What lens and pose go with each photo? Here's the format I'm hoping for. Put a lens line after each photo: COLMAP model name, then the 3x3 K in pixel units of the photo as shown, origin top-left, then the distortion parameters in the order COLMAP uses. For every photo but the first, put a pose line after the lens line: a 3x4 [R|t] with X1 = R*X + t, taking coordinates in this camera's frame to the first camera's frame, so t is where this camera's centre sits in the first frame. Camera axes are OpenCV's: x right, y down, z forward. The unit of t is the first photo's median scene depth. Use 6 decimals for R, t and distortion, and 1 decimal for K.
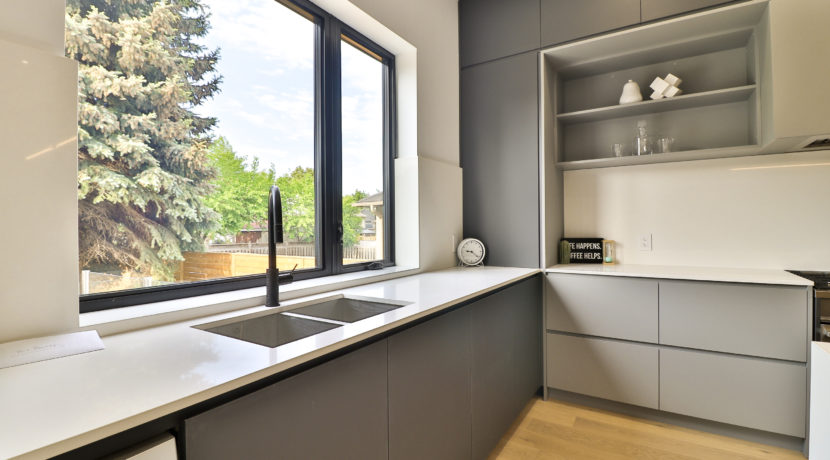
lens RADIAL K [[384.5, 0, 411.1], [0, 384.5, 226.2], [0, 0, 1]] dist [-0.001215, -0.012223]
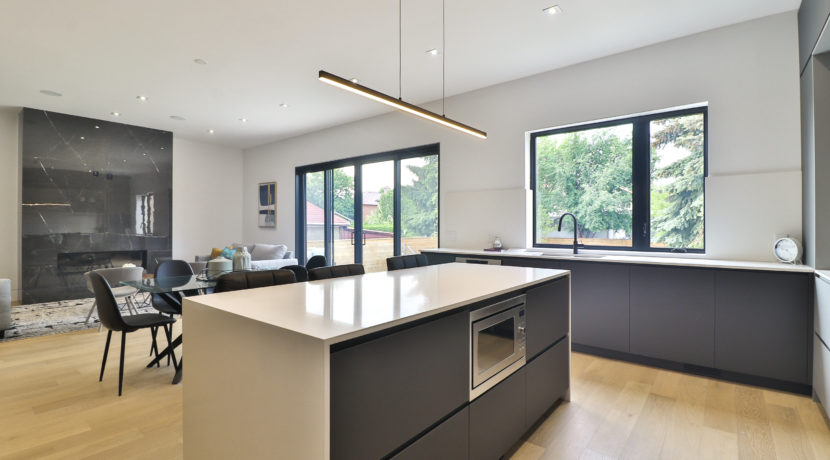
lens RADIAL K [[384.5, 0, 411.3], [0, 384.5, 226.1], [0, 0, 1]] dist [-0.001215, -0.012223]
pose [[-0.112234, 0.007054, -0.993657, 1.355968], [0.004395, 0.999969, 0.006602, -0.014094], [0.993672, -0.003626, -0.112261, 0.057297]]
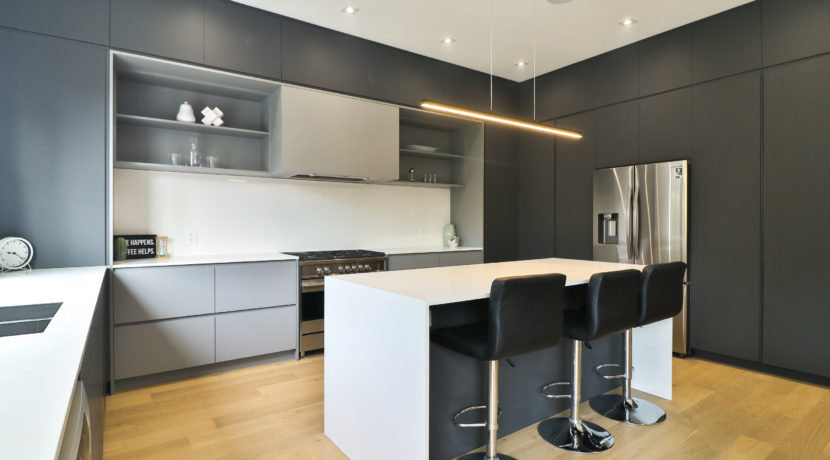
lens RADIAL K [[410.5, 0, 415.2], [0, 410.5, 228.3], [0, 0, 1]] dist [-0.005563, -0.001213]
pose [[0.364656, -0.001702, 0.931141, -0.344491], [-0.007351, 0.999962, 0.004706, 0.001829], [-0.931113, -0.008561, 0.364629, -0.131484]]
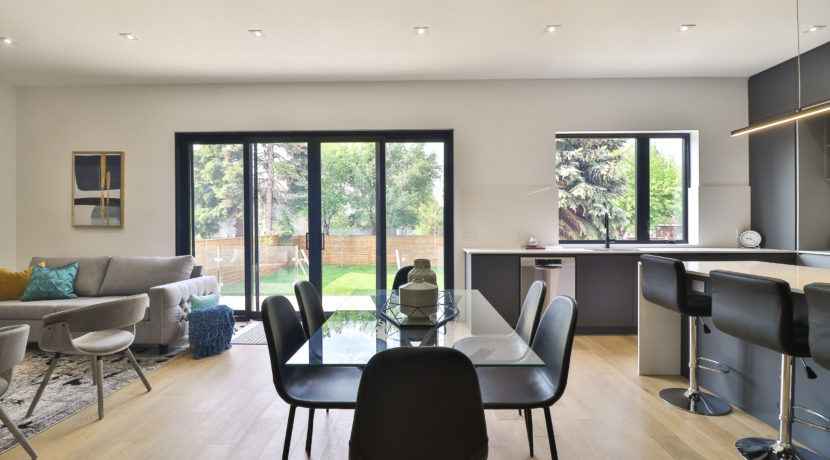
lens RADIAL K [[384.5, 0, 412.1], [0, 384.5, 227.7], [0, 0, 1]] dist [-0.001215, -0.012223]
pose [[0.527182, 0.012608, -0.849659, 0.775195], [0.003357, 0.999851, 0.016920, -0.013546], [0.849746, -0.011772, 0.527061, -1.073239]]
